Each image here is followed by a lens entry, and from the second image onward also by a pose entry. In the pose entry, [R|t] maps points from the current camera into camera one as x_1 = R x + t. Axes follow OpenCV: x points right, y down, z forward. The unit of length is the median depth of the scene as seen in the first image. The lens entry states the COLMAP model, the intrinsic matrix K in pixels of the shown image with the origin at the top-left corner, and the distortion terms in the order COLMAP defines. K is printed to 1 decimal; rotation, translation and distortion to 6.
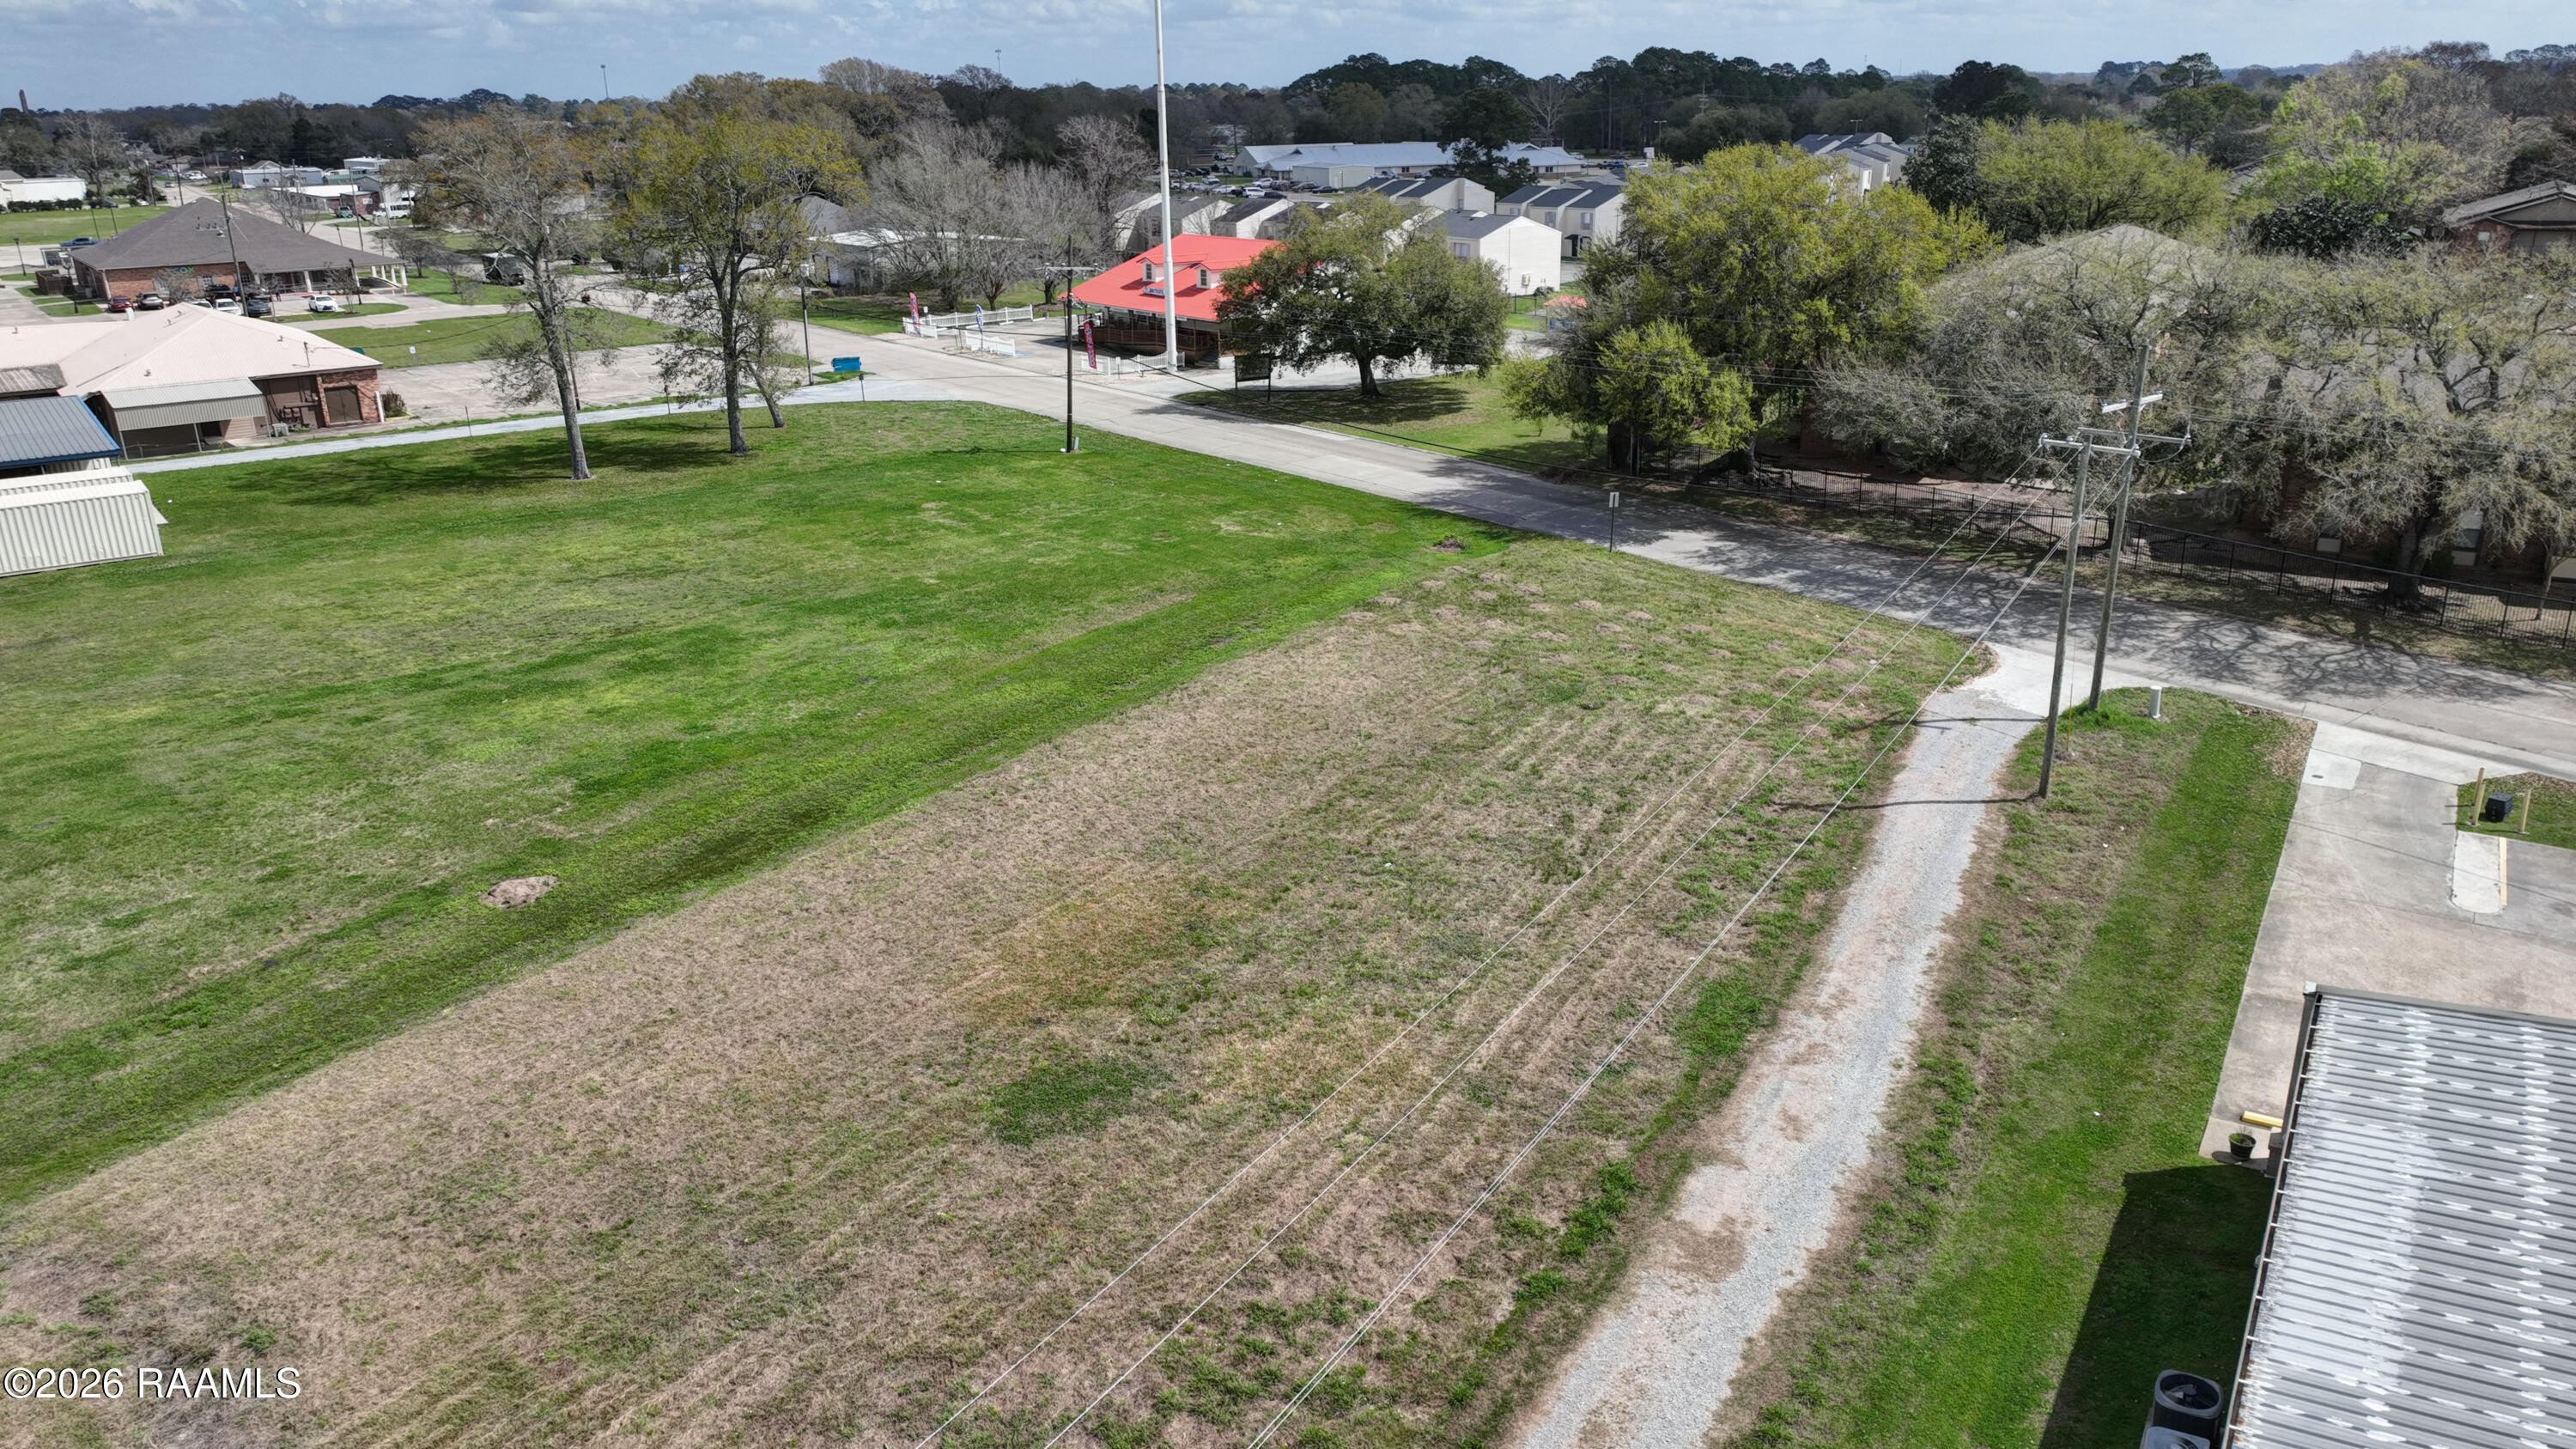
lens RADIAL K [[1813.8, 0, 1287.5], [0, 1813.8, 714.2], [0, 0, 1]] dist [0.006666, 0.001408]
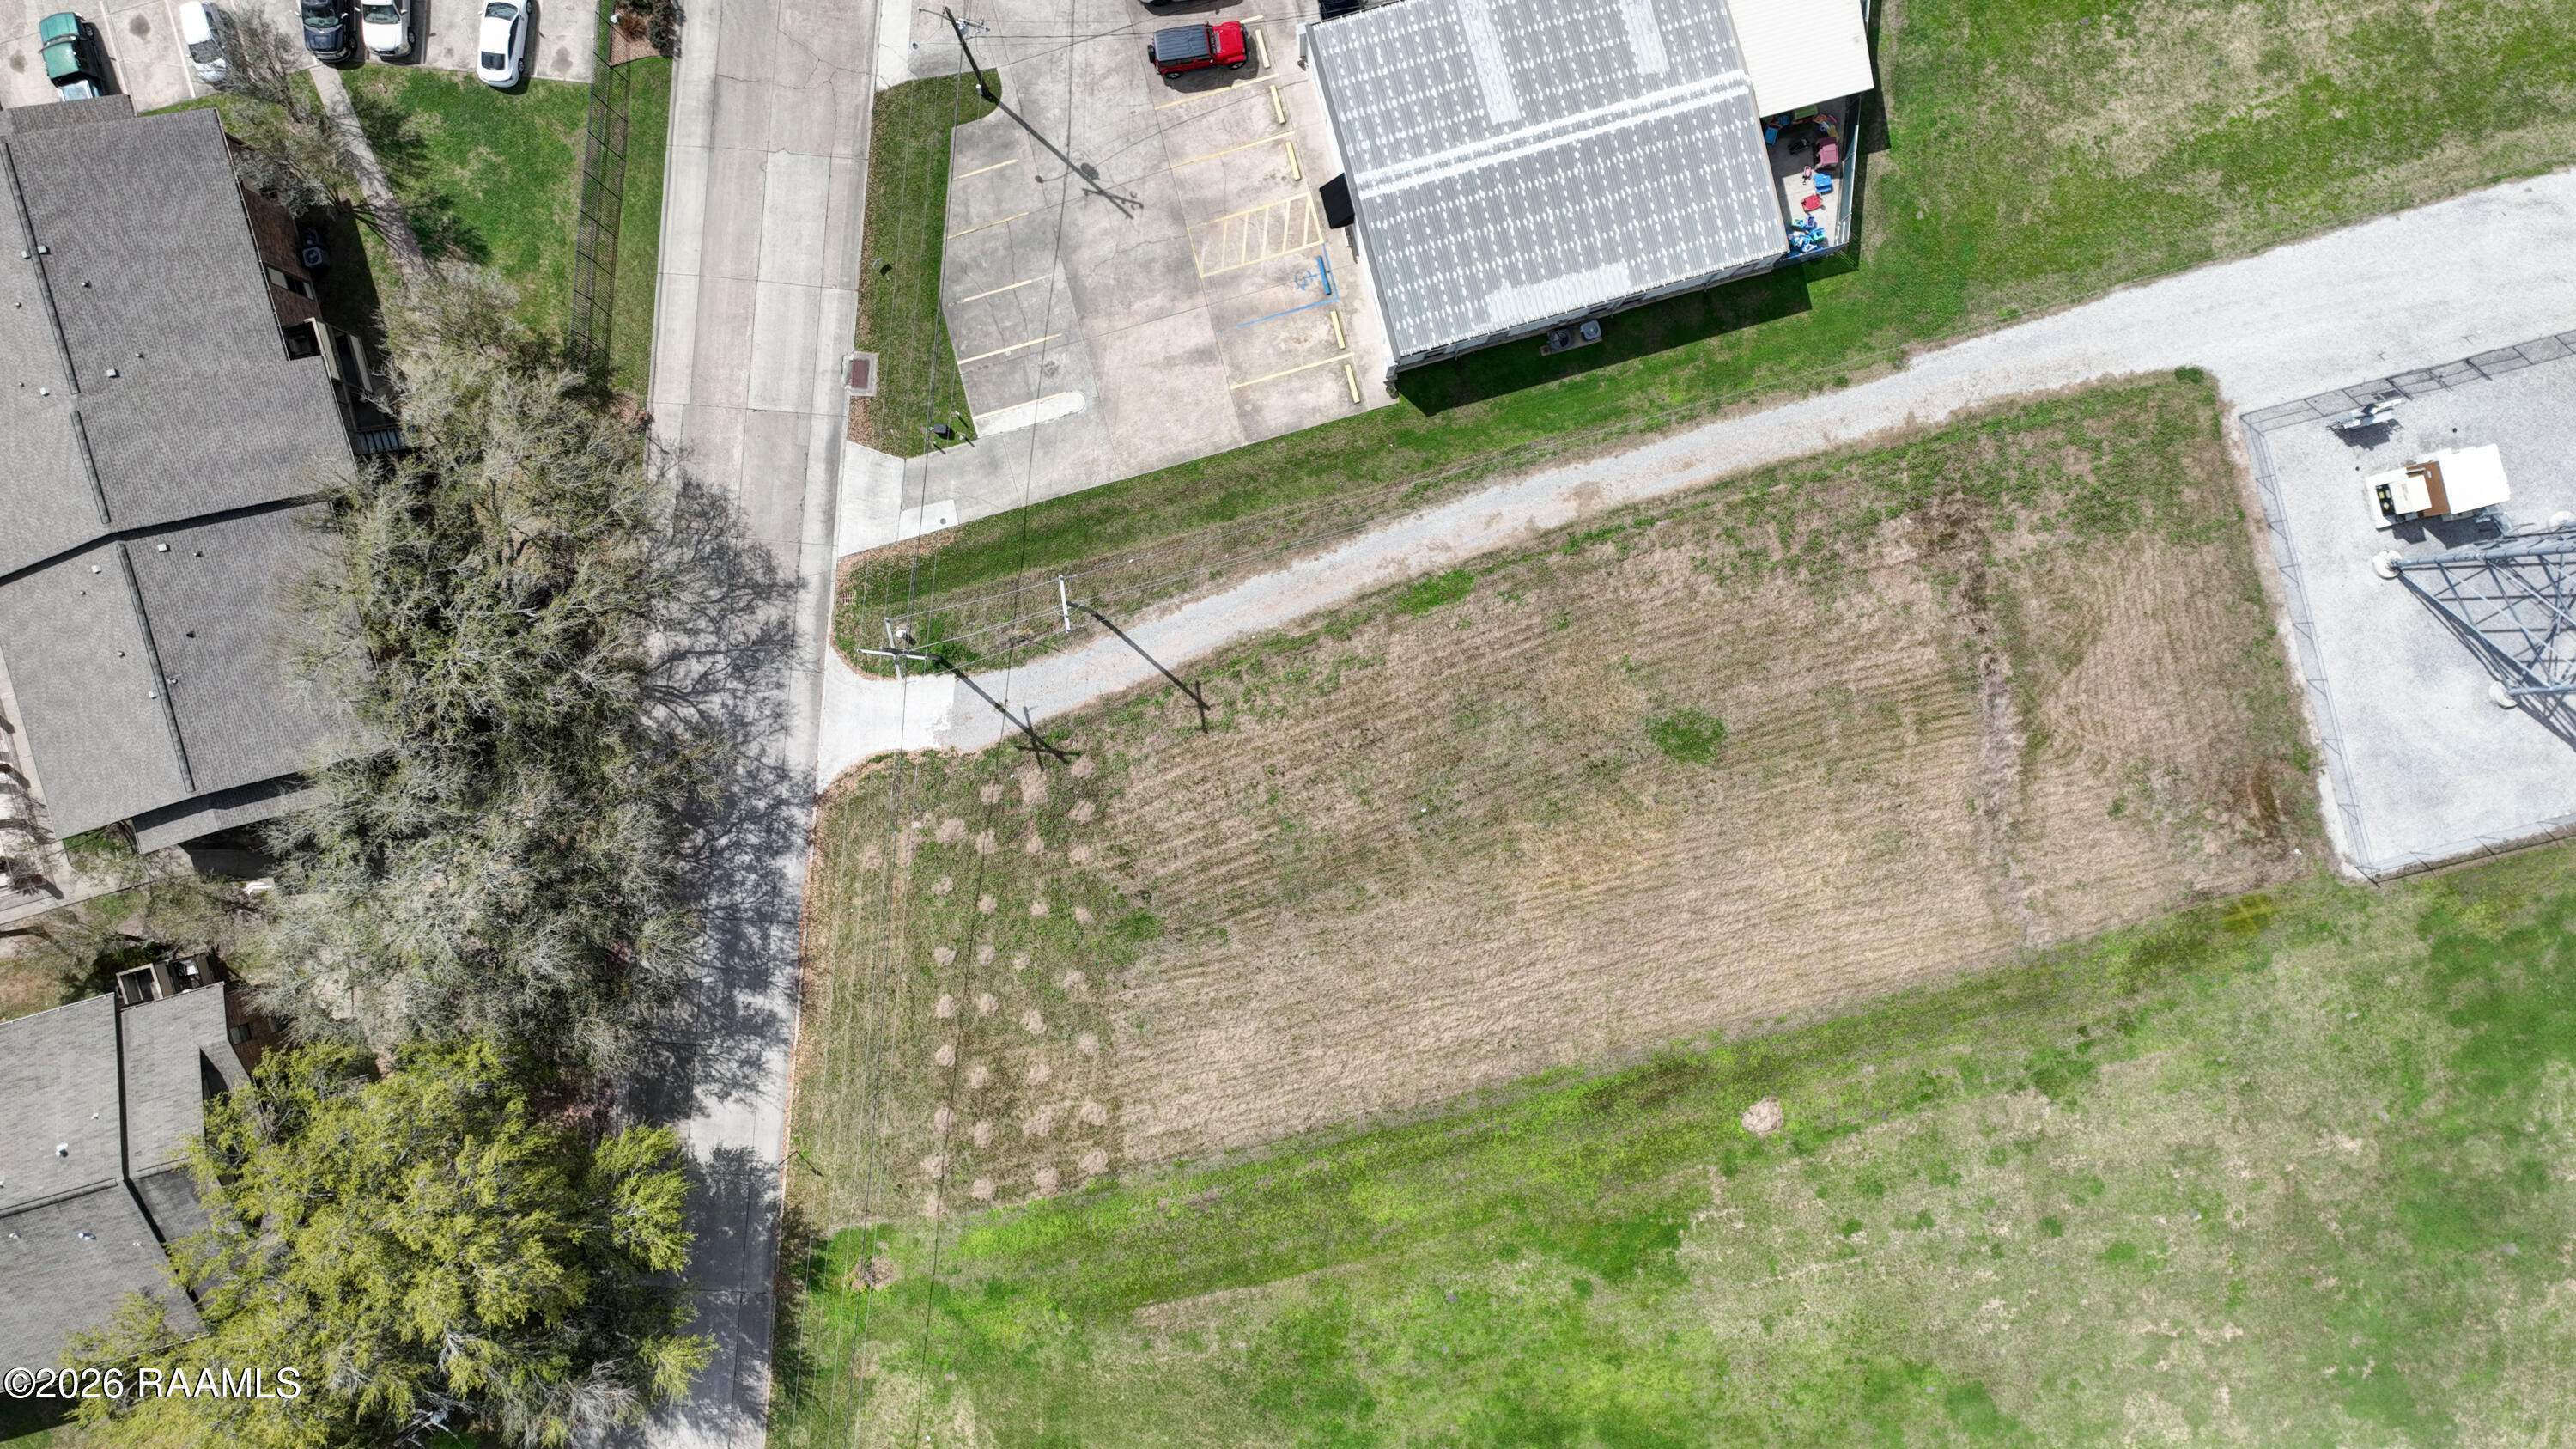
lens RADIAL K [[1813.8, 0, 1279.1], [0, 1813.8, 717.3], [0, 0, 1]] dist [0.006666, 0.001408]
pose [[-0.735690, -0.677230, 0.010958, 0.166428], [0.239217, -0.244664, 0.939635, -1.340681], [-0.633668, 0.693902, 0.342002, 0.301054]]
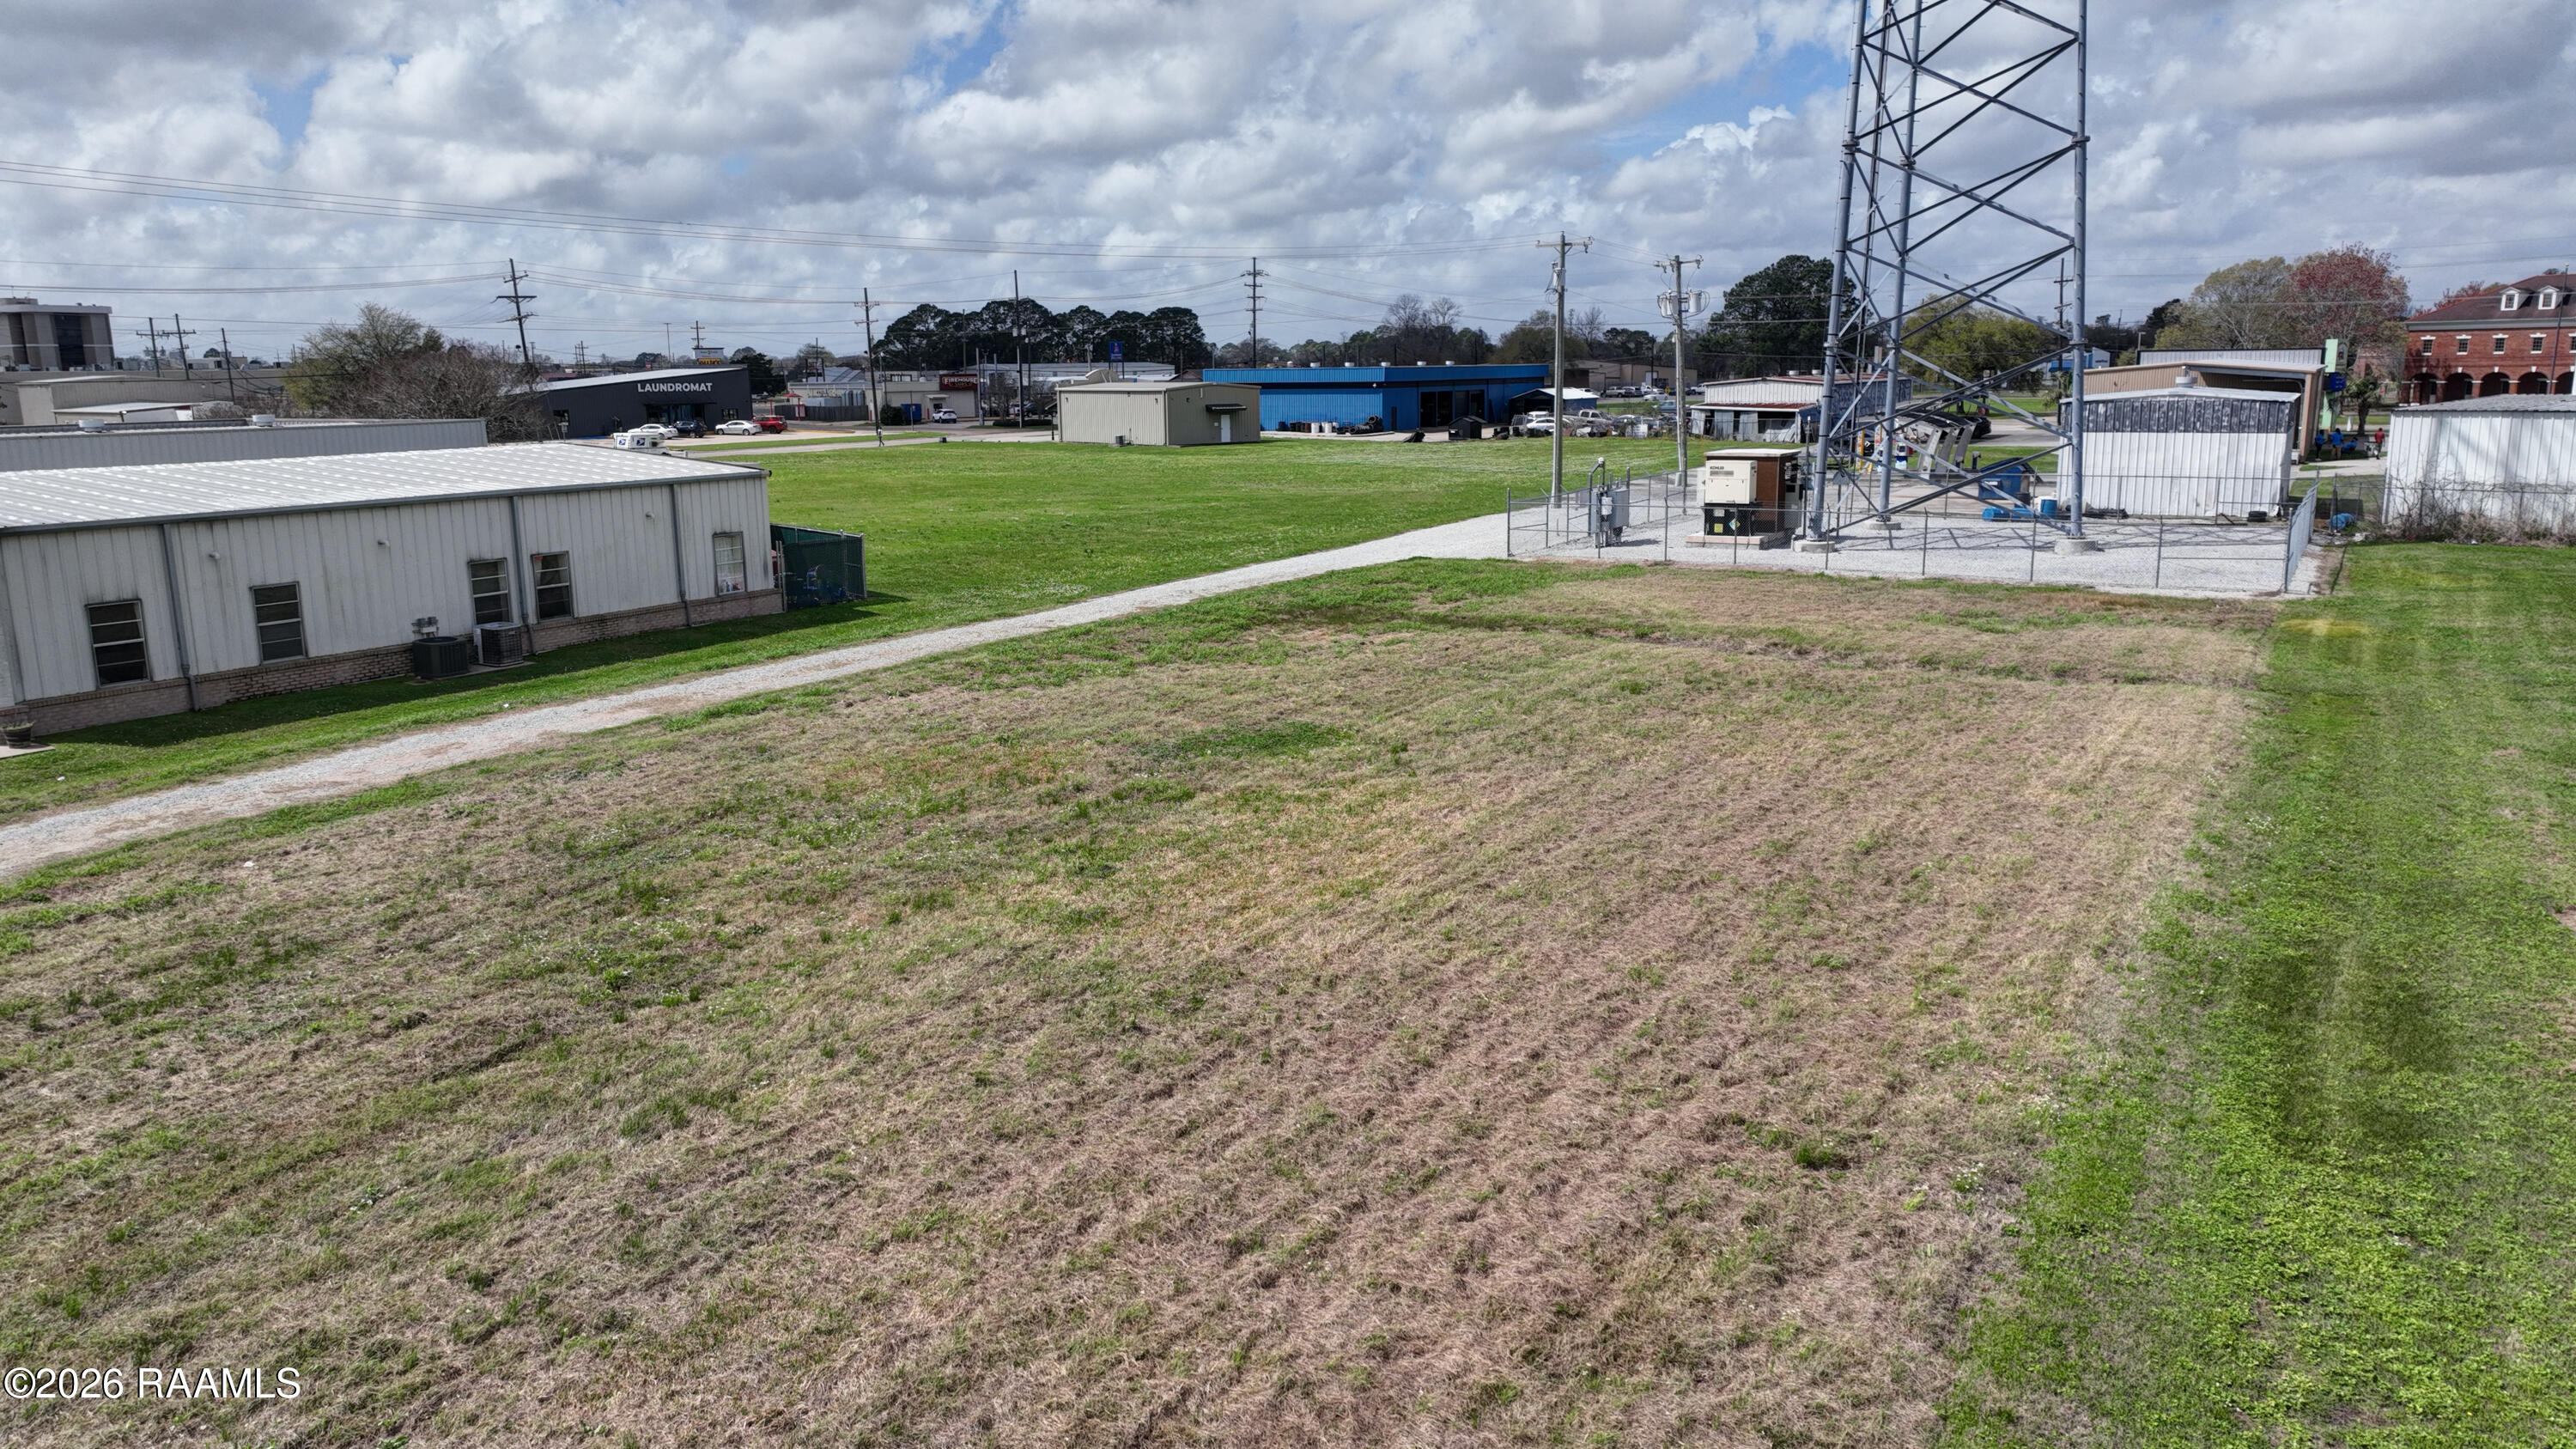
lens RADIAL K [[1813.8, 0, 1290.5], [0, 1813.8, 741.4], [0, 0, 1]] dist [0.006666, 0.001408]
pose [[-0.998592, 0.042175, -0.032190, -0.067616], [0.019831, 0.859440, 0.510852, -0.135668], [0.049210, 0.509494, -0.859066, 1.053200]]
